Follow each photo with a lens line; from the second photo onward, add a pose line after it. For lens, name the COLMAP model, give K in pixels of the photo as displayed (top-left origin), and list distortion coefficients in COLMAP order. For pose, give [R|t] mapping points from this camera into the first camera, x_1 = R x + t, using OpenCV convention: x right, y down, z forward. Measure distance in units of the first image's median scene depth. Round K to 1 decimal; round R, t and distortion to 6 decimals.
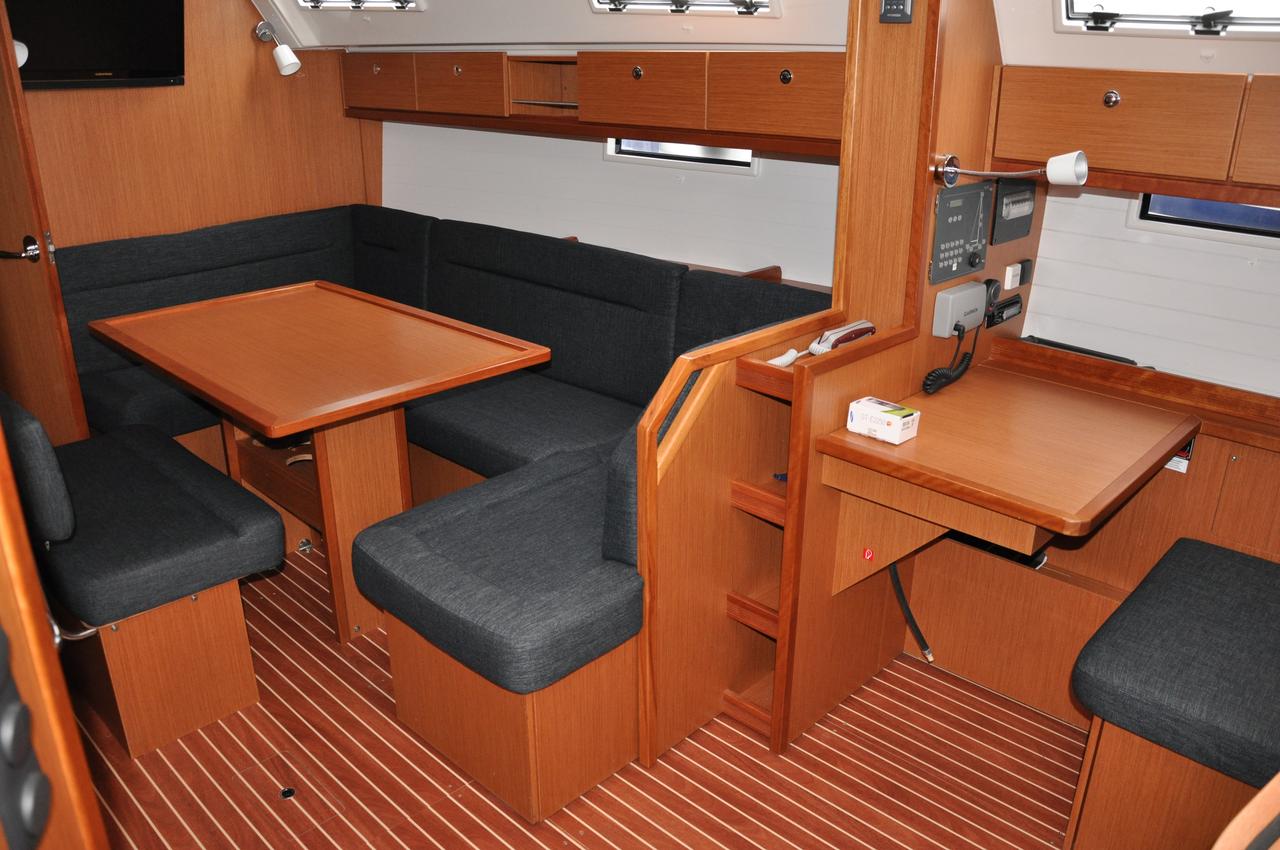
lens RADIAL K [[987.7, 0, 640.0], [0, 987.7, 425.0], [0, 0, 1]] dist [-0.153408, 0.102899]
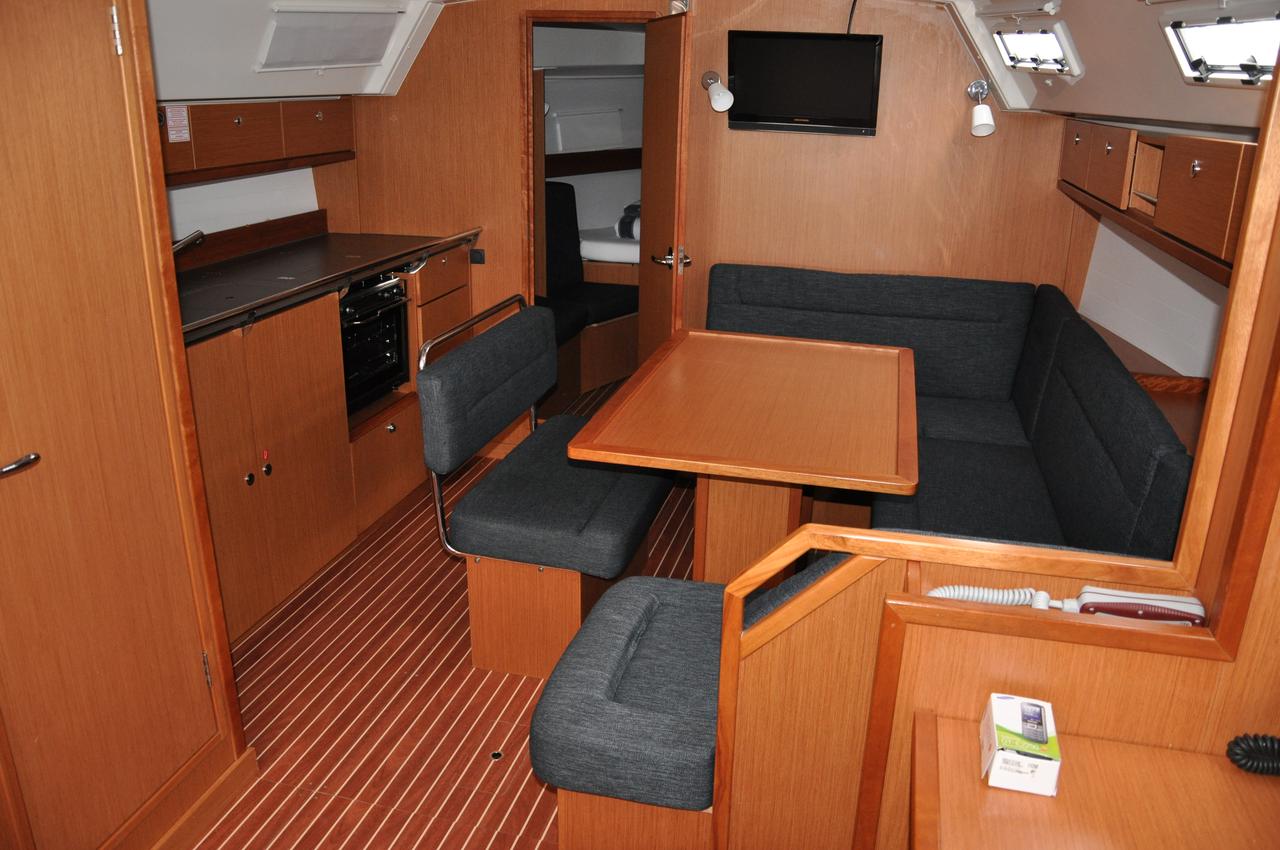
lens RADIAL K [[987.7, 0, 640.0], [0, 987.7, 425.0], [0, 0, 1]] dist [-0.153408, 0.102899]
pose [[0.502834, 0.288362, -0.814866, 0.425191], [-0.327093, 0.936088, 0.129418, -0.145446], [0.800105, 0.201461, 0.565018, 0.325666]]
